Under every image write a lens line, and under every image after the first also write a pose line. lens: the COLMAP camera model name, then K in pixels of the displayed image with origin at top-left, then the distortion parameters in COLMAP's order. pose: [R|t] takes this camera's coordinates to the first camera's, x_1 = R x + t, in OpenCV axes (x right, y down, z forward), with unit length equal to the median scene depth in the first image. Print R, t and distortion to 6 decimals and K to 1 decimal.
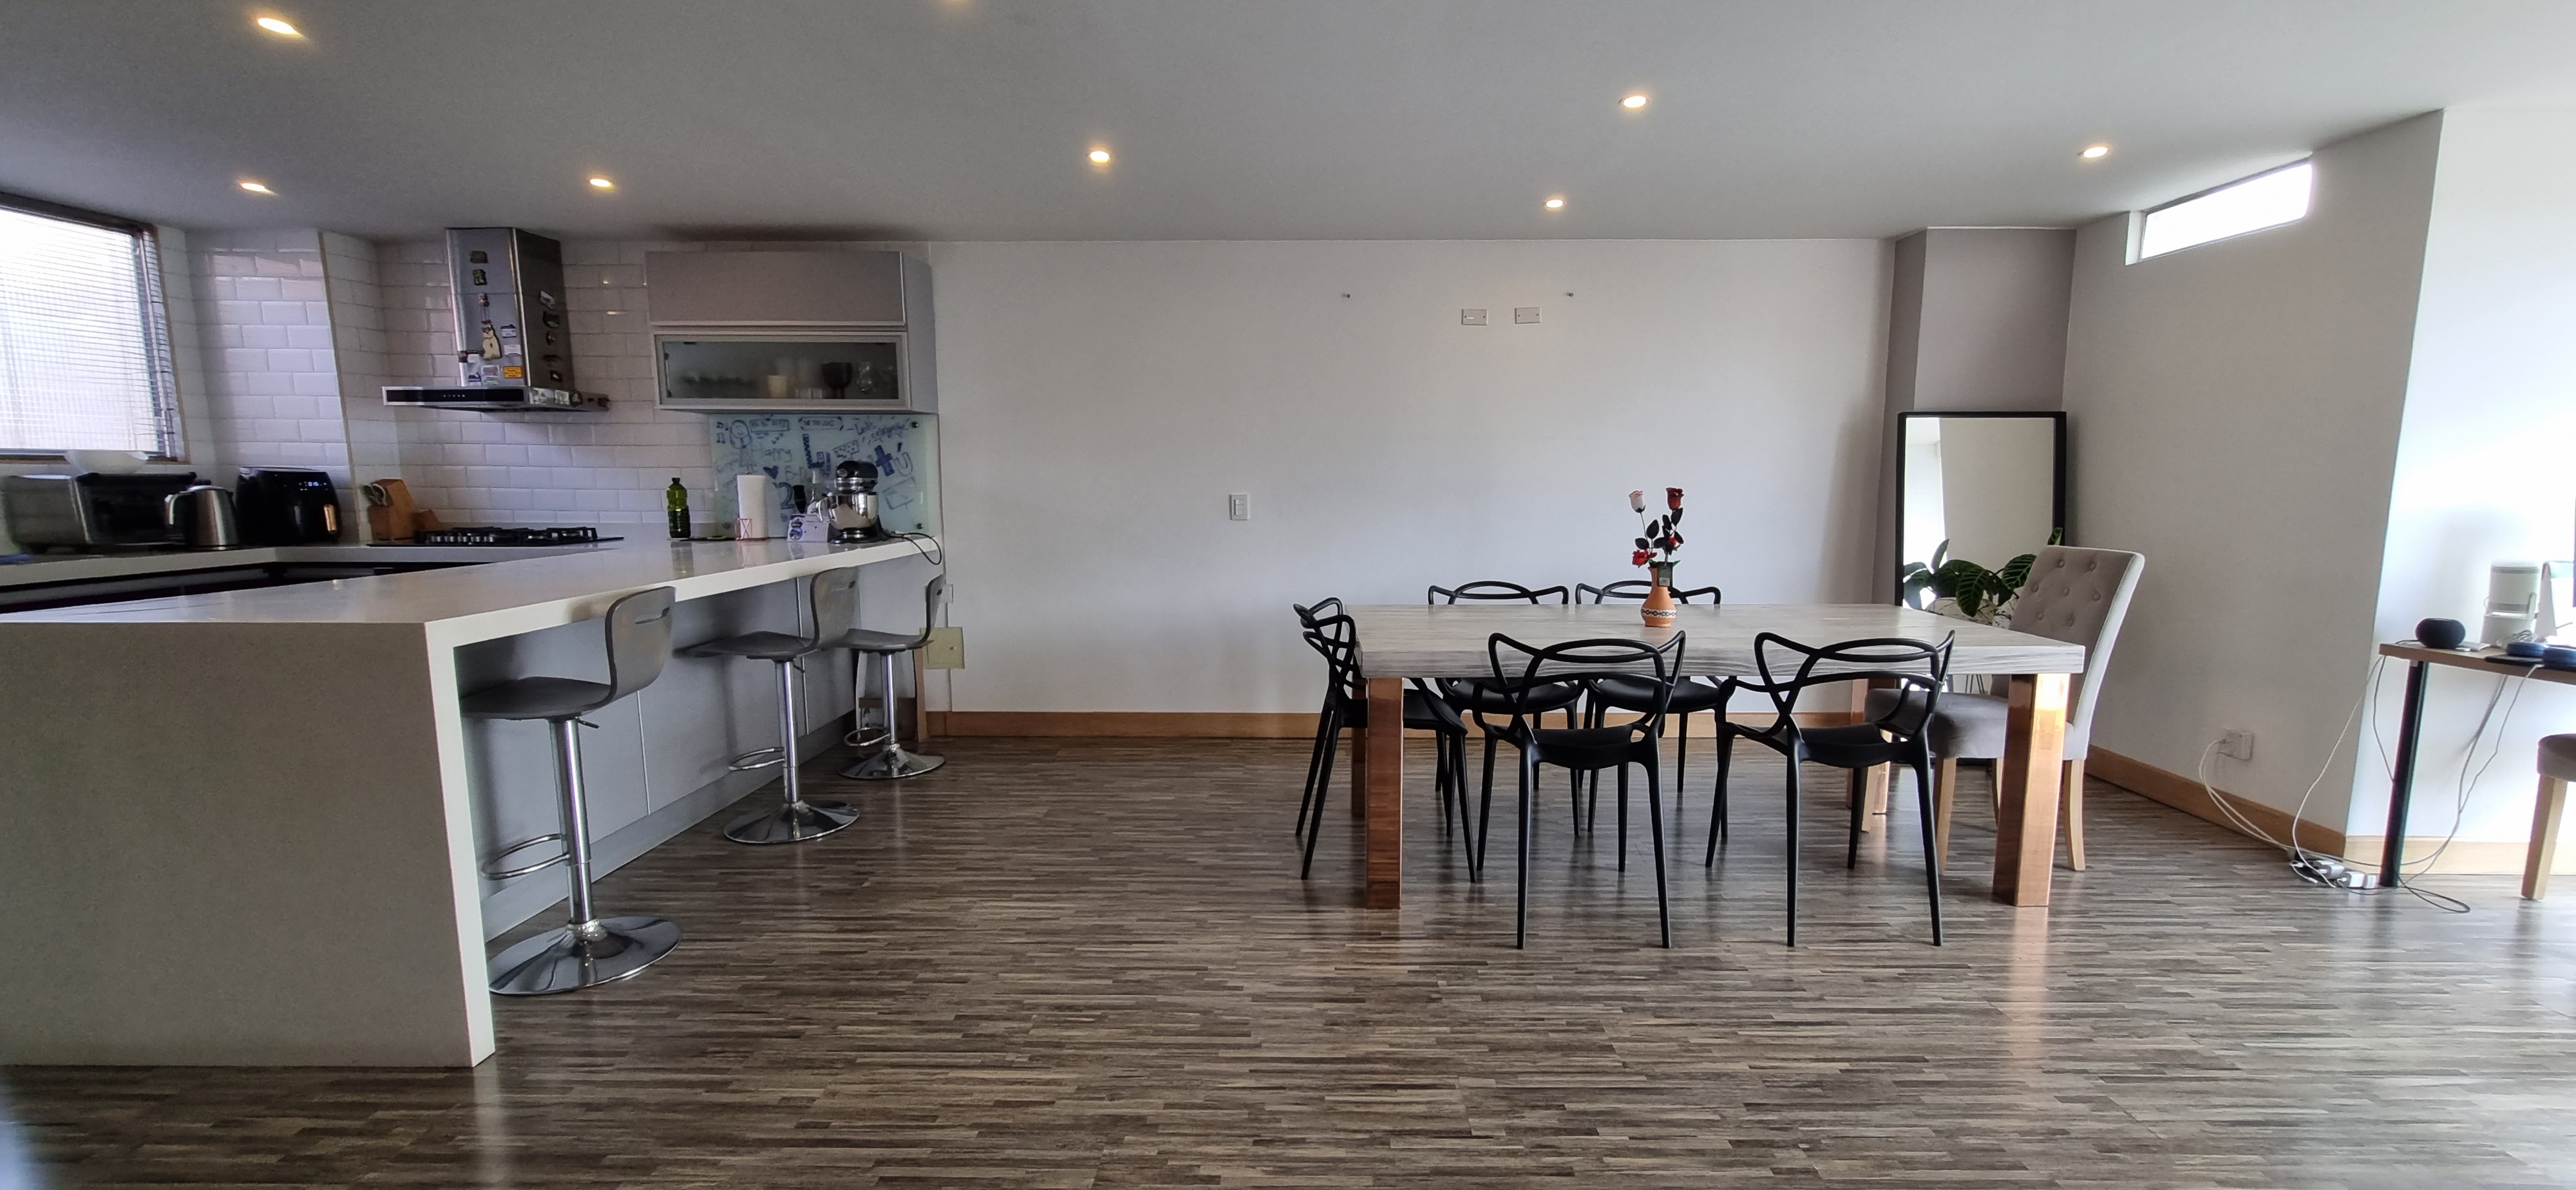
lens RADIAL K [[1019.1, 0, 1300.1], [0, 1019.1, 605.1], [0, 0, 1]] dist [0.003917, -0.001018]
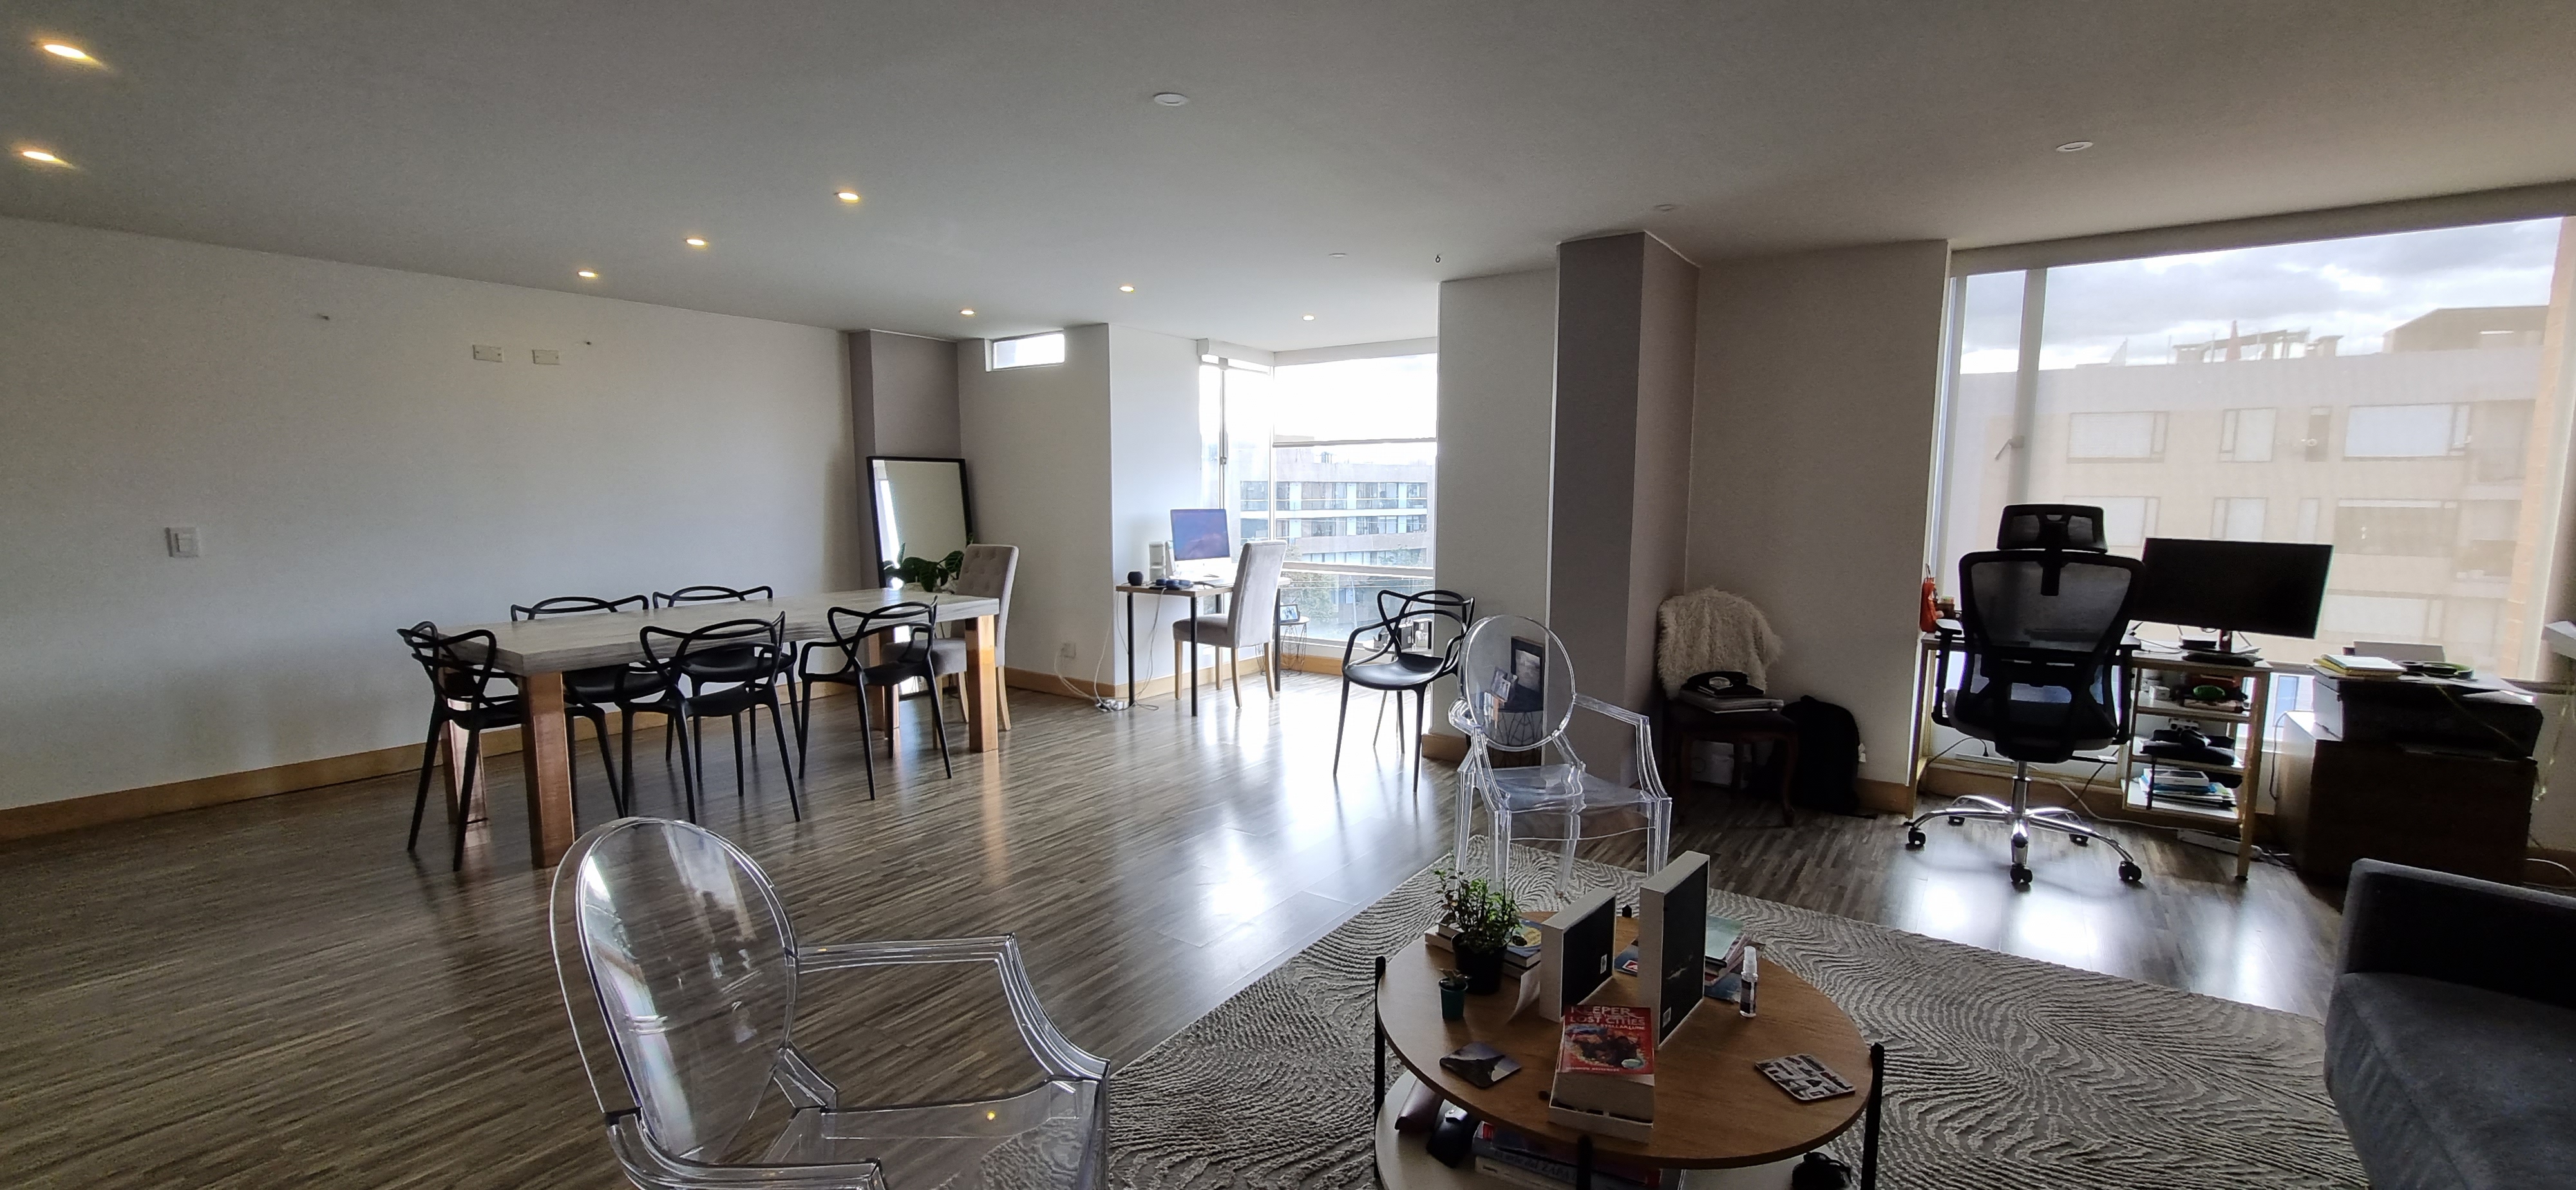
lens RADIAL K [[1019.1, 0, 1300.1], [0, 1019.1, 605.1], [0, 0, 1]] dist [0.003917, -0.001018]
pose [[0.561143, -0.093220, 0.822453, -0.372346], [0.100982, 0.993926, 0.043758, 0.023628], [-0.821536, 0.058498, 0.567147, -0.411941]]
